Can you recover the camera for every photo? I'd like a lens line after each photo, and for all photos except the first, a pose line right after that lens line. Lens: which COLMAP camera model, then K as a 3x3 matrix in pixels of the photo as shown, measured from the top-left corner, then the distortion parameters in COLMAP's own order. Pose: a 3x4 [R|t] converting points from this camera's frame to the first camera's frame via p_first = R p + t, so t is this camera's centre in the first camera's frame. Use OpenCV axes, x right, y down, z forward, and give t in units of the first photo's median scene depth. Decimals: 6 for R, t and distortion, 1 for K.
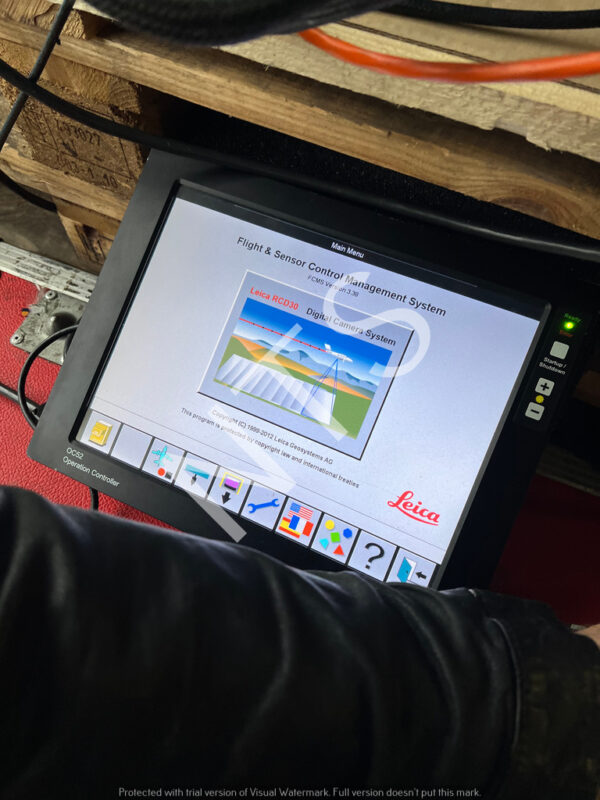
lens RADIAL K [[604.7, 0, 300.0], [0, 604.7, 400.0], [0, 0, 1]] dist [0.003760, -0.001392]
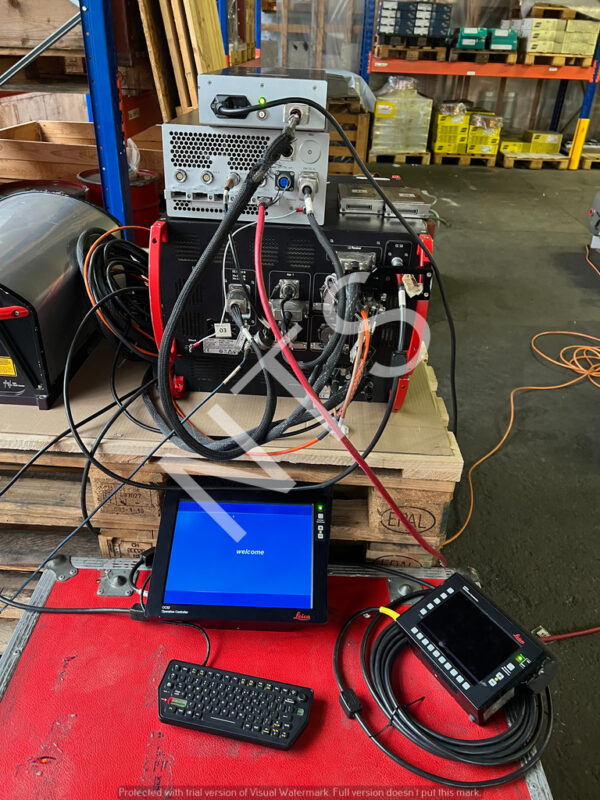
lens RADIAL K [[604.7, 0, 300.0], [0, 604.7, 400.0], [0, 0, 1]] dist [0.003760, -0.001392]
pose [[0.910592, -0.165233, 0.378841, -0.712882], [0.337059, 0.827353, -0.449309, 0.731352], [-0.239195, 0.536829, 0.809074, -1.725815]]
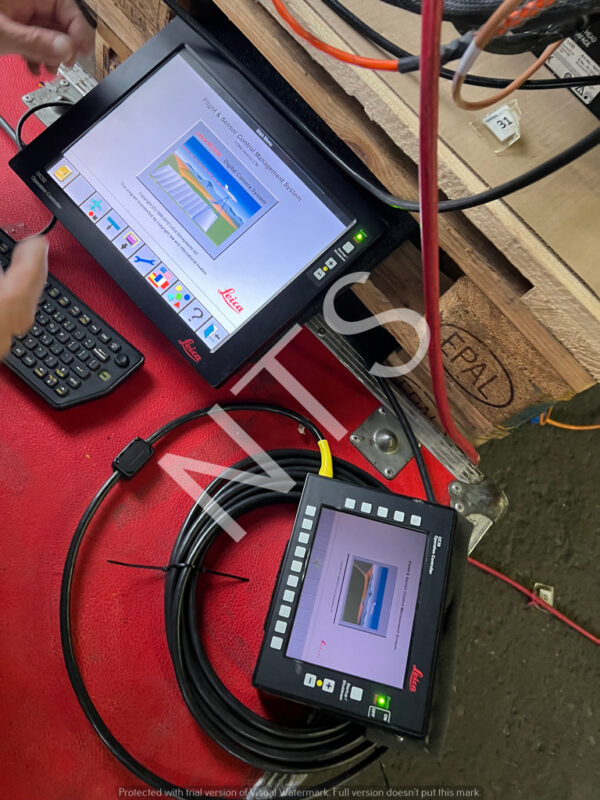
lens RADIAL K [[598.1, 0, 314.3], [0, 598.1, 398.7], [0, 0, 1]] dist [0.023106, -0.048607]
pose [[0.894375, 0.420954, 0.151296, 0.244555], [-0.427270, 0.904064, 0.010376, 0.292852], [-0.132414, -0.073924, 0.988434, -0.601424]]
